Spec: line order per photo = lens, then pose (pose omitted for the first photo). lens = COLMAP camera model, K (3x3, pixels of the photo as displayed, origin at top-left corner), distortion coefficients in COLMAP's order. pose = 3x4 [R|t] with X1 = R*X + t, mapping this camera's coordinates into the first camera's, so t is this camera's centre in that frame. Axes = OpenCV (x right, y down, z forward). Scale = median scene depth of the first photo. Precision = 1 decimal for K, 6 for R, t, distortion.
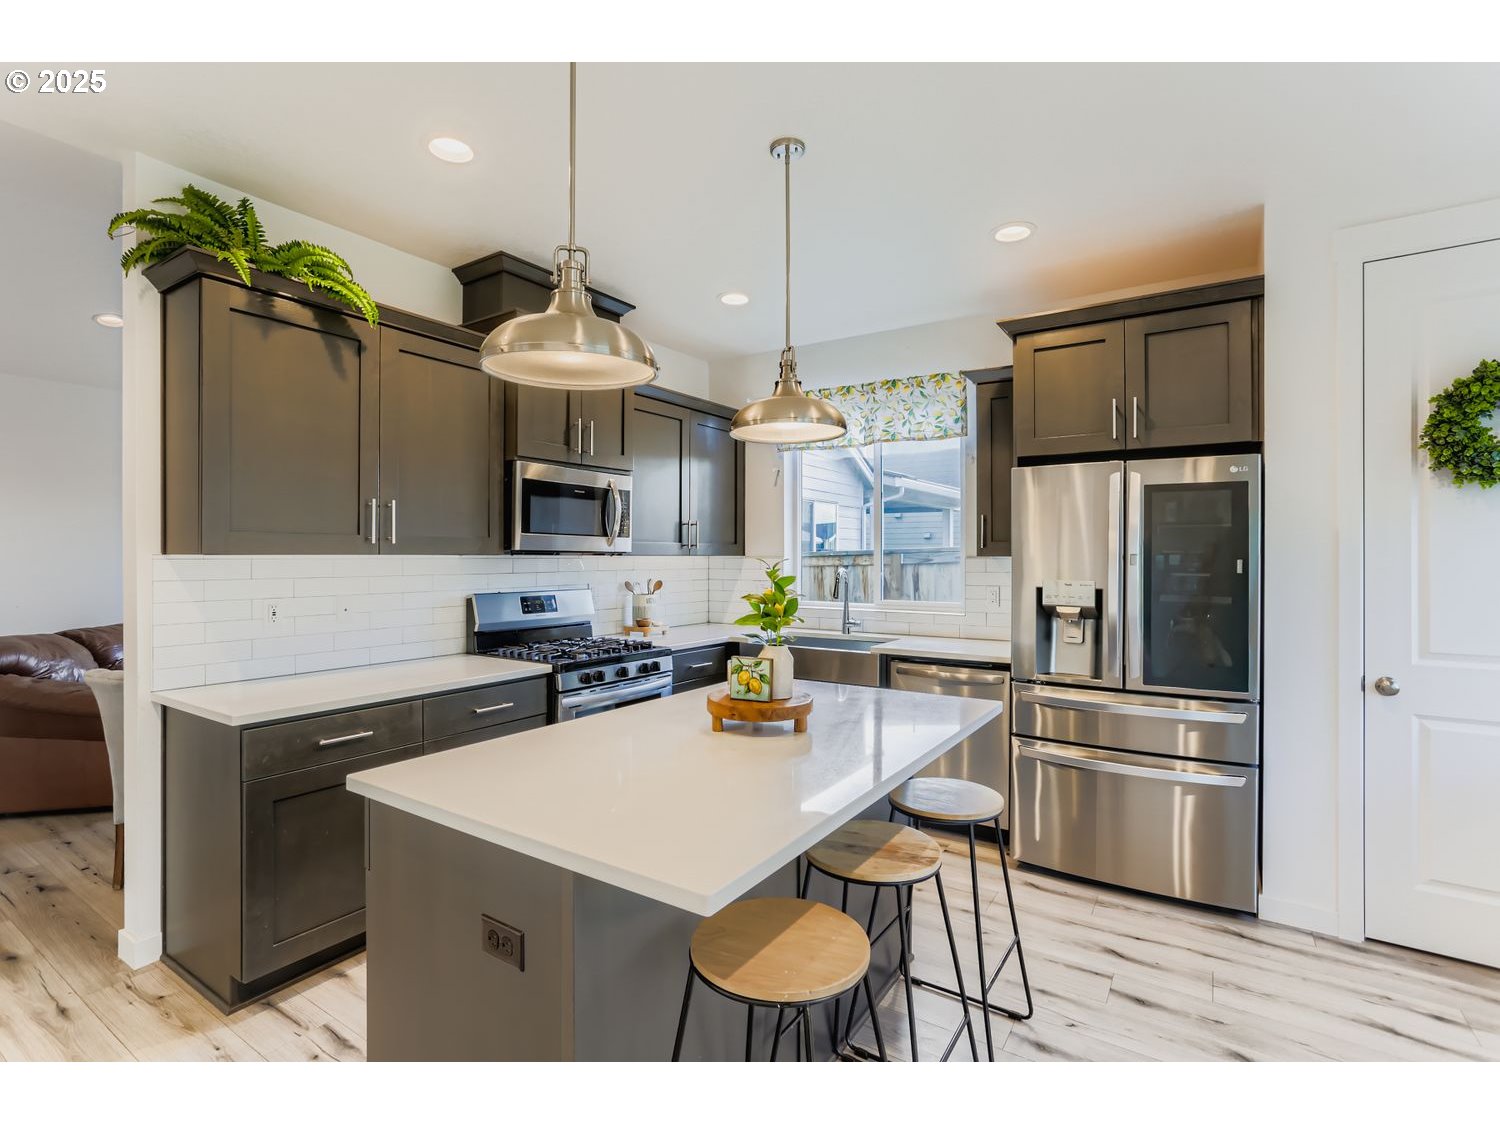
lens RADIAL K [[706.7, 0, 754.7], [0, 706.7, 560.0], [0, 0, 1]] dist [-0.003387, -0.000470]
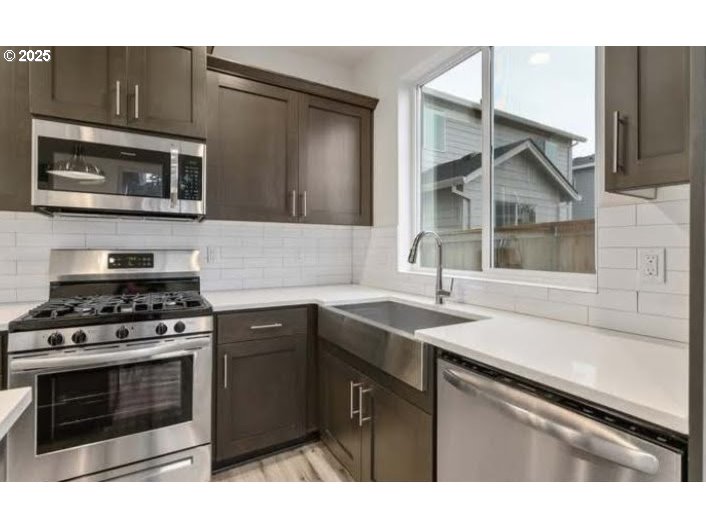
lens RADIAL K [[332.6, 0, 333.8], [0, 332.6, 247.7], [0, 0, 1]] dist [-0.003387, -0.000470]
pose [[0.886892, 0.002715, -0.461969, 0.243877], [-0.002820, 0.999996, 0.000463, 0.039836], [0.461968, 0.000892, 0.886896, 0.665760]]
